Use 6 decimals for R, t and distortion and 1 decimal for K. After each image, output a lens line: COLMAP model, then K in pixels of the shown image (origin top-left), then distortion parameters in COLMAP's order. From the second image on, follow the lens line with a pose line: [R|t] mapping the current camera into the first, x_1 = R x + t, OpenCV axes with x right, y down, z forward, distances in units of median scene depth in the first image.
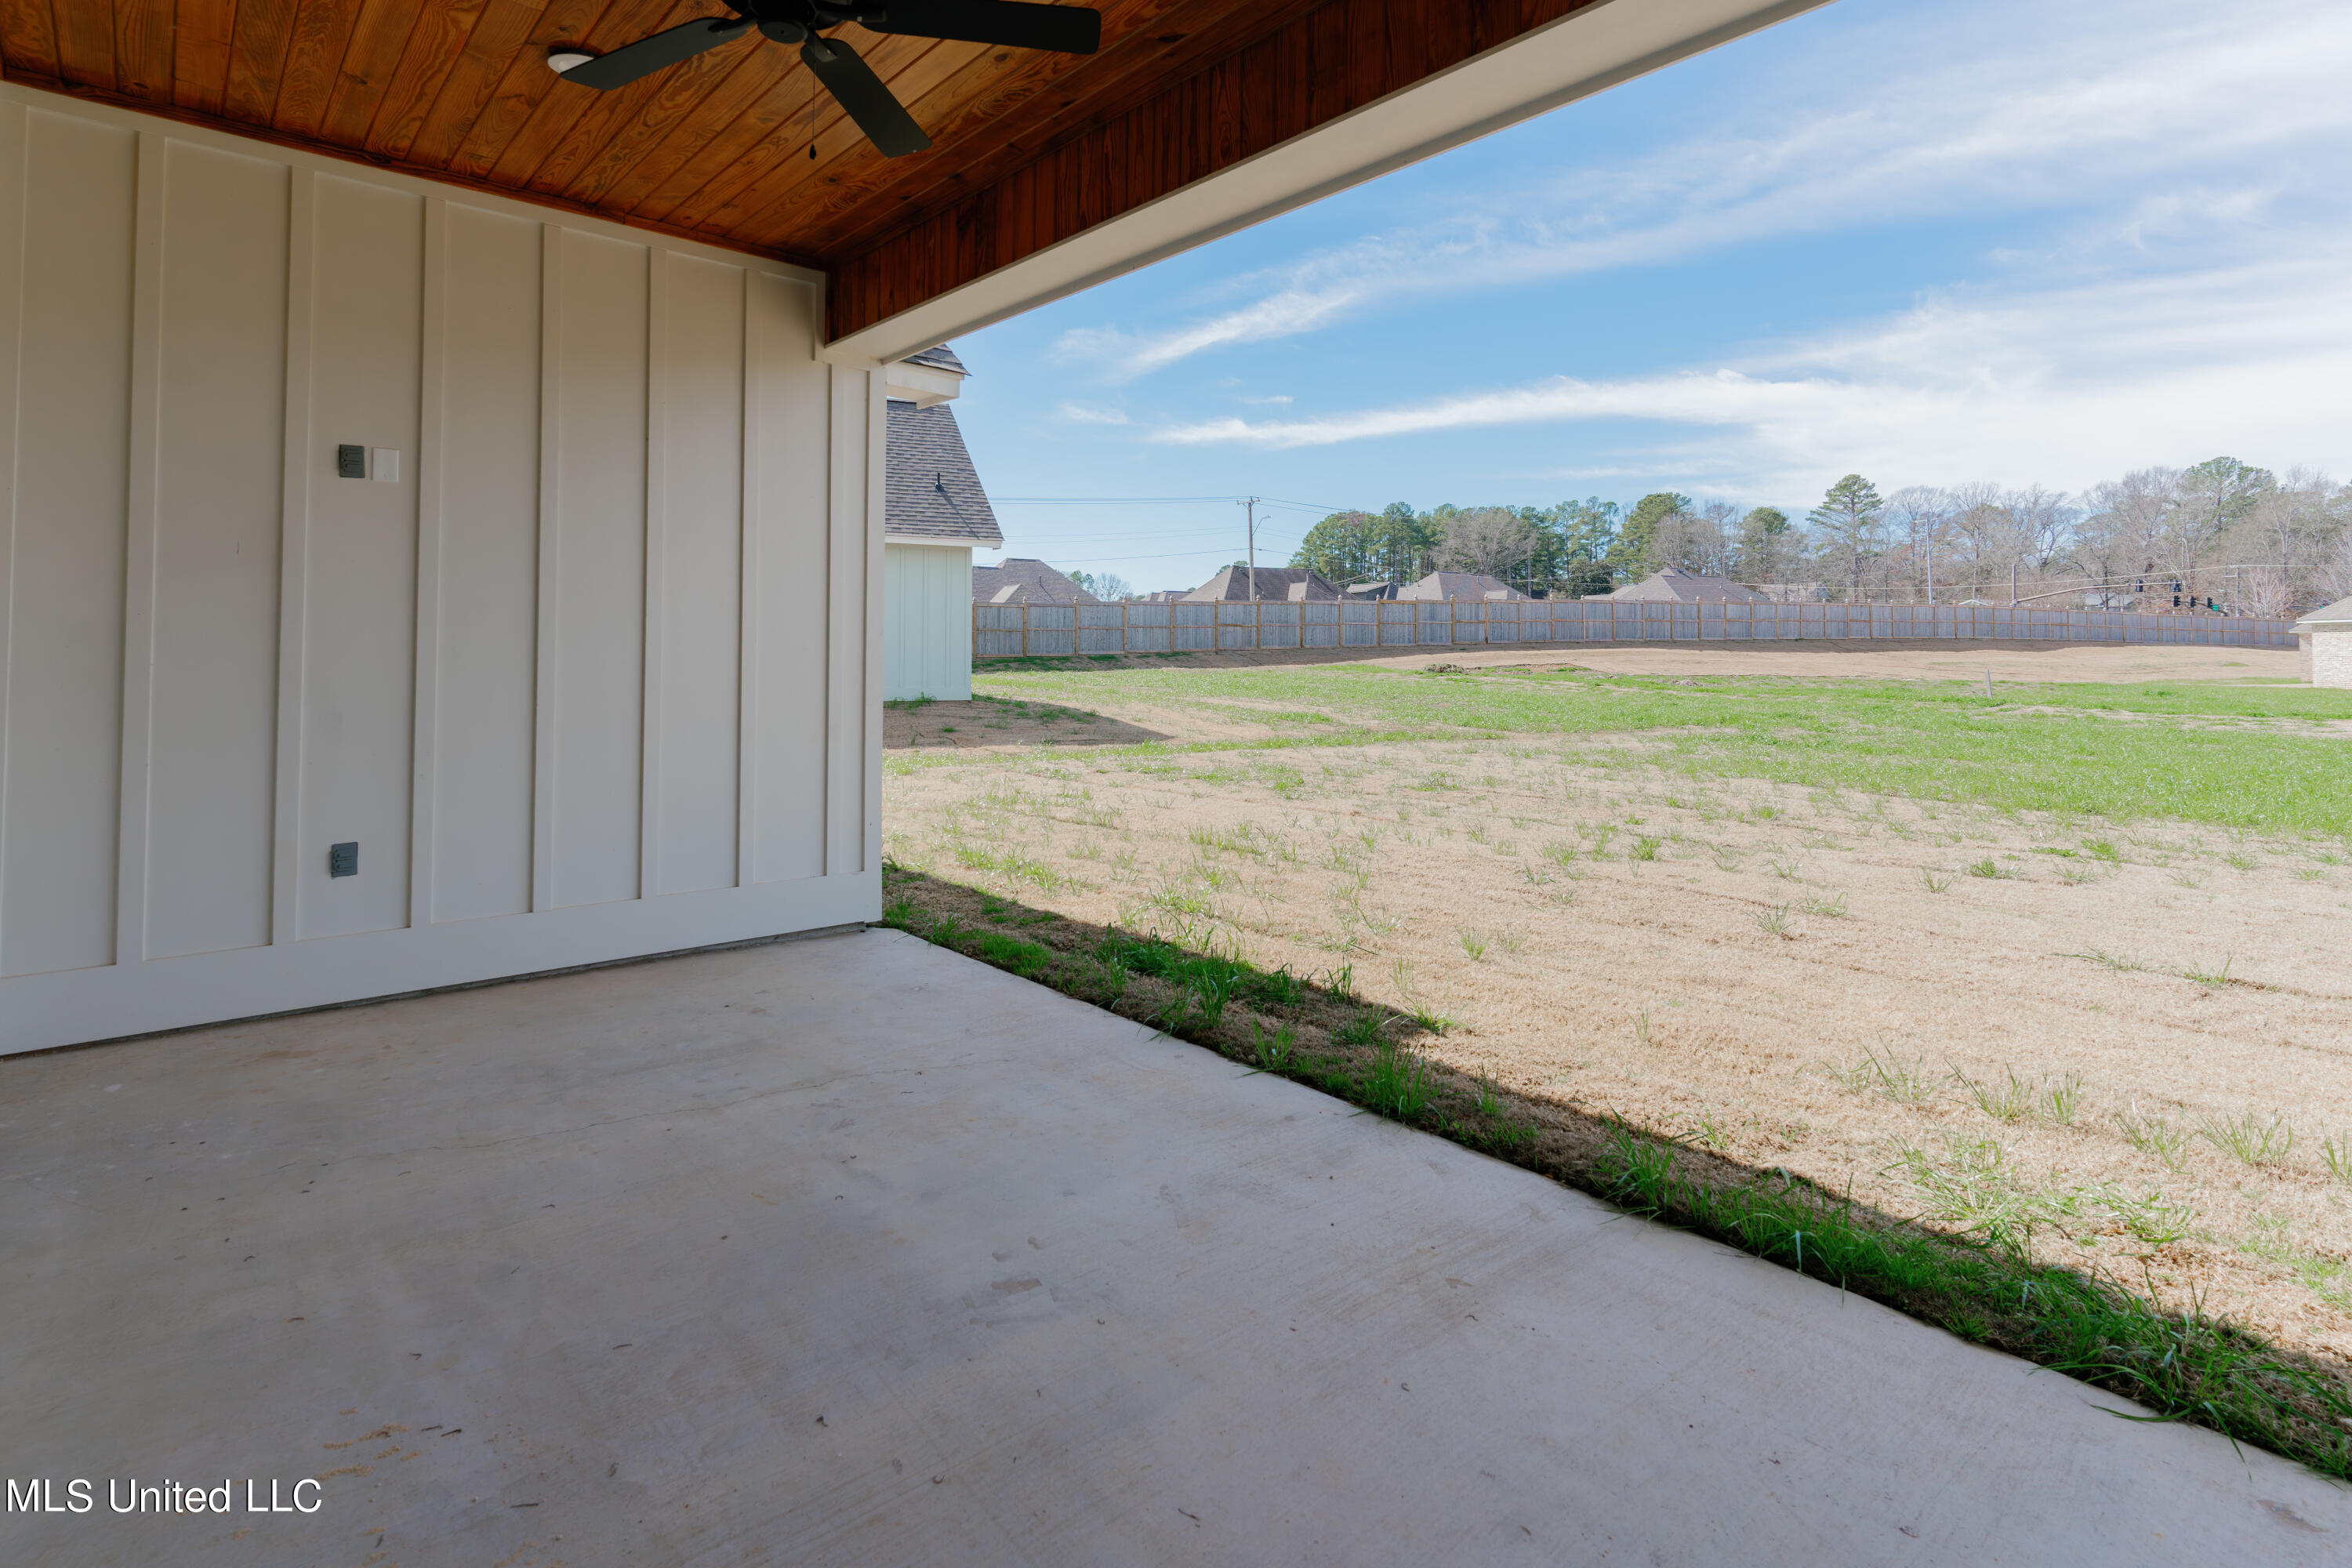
lens RADIAL K [[1112.6, 0, 1102.6], [0, 1112.6, 620.9], [0, 0, 1]] dist [-0.000315, 0.000279]
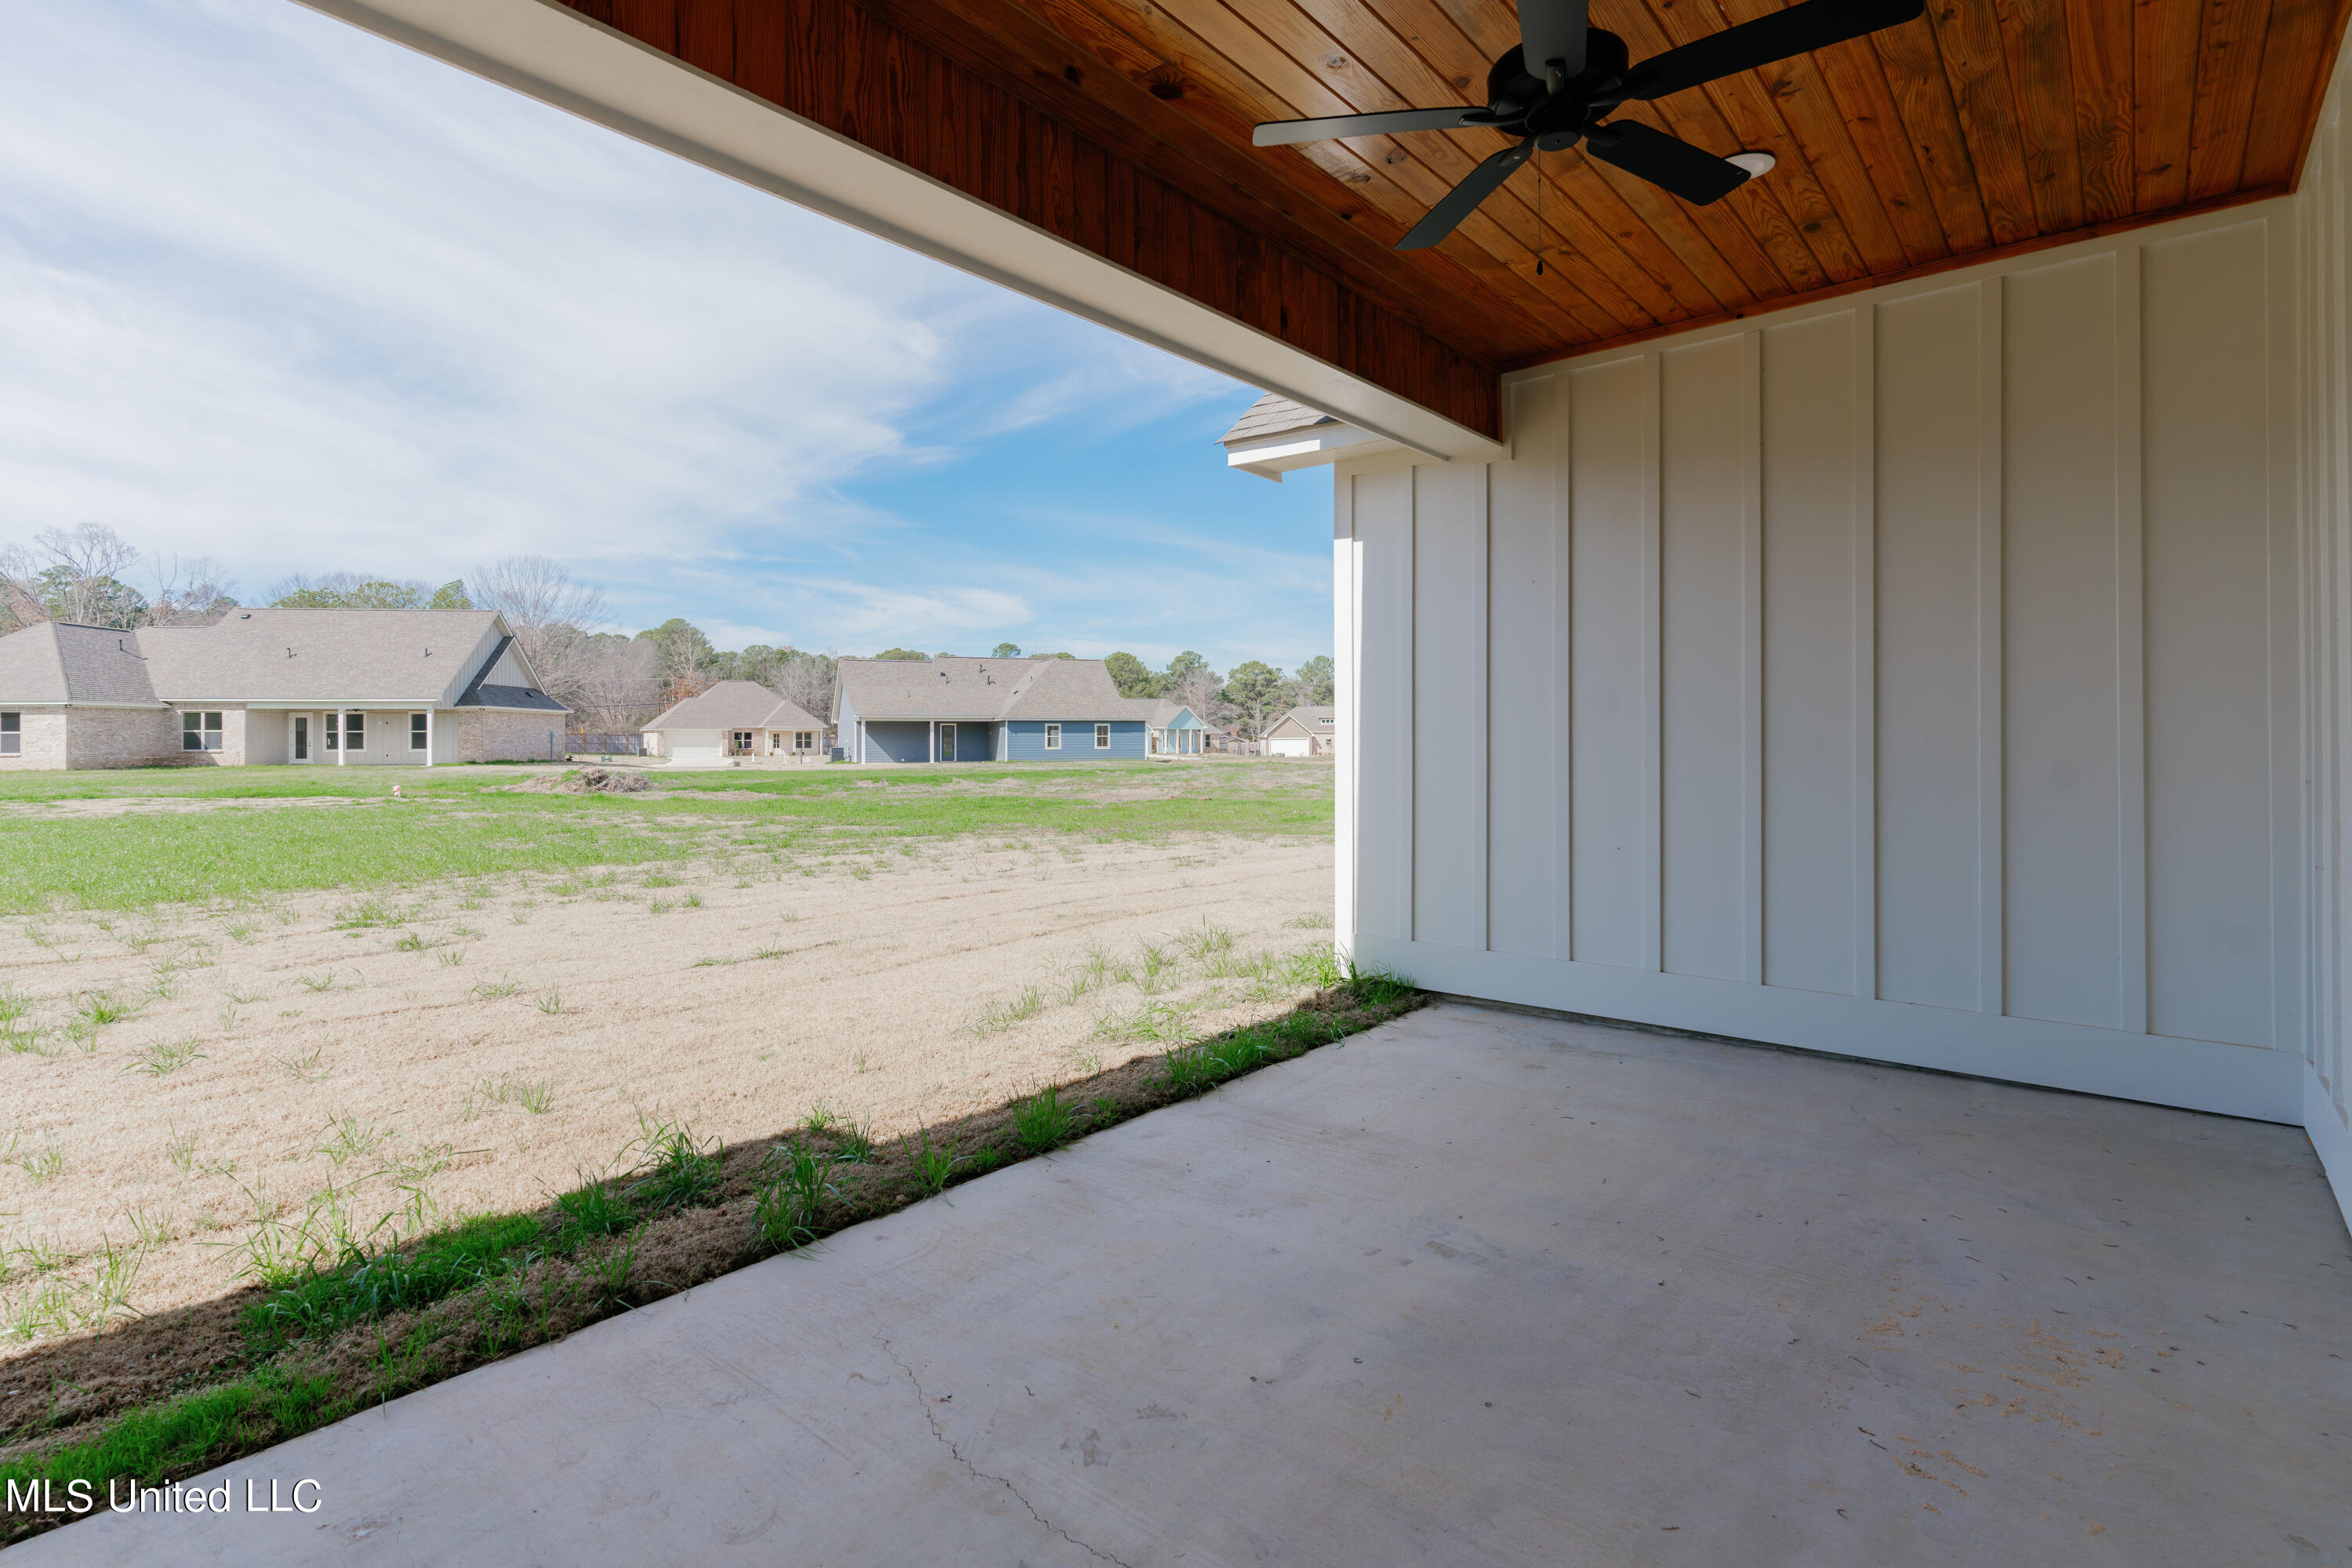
lens RADIAL K [[1112.6, 0, 1195.4], [0, 1112.6, 763.9], [0, 0, 1]] dist [-0.000315, 0.000279]
pose [[-0.168648, -0.020835, 0.985456, -1.038430], [-0.023987, 0.999567, 0.017028, 0.033114], [-0.985384, -0.020767, -0.169075, 1.243857]]
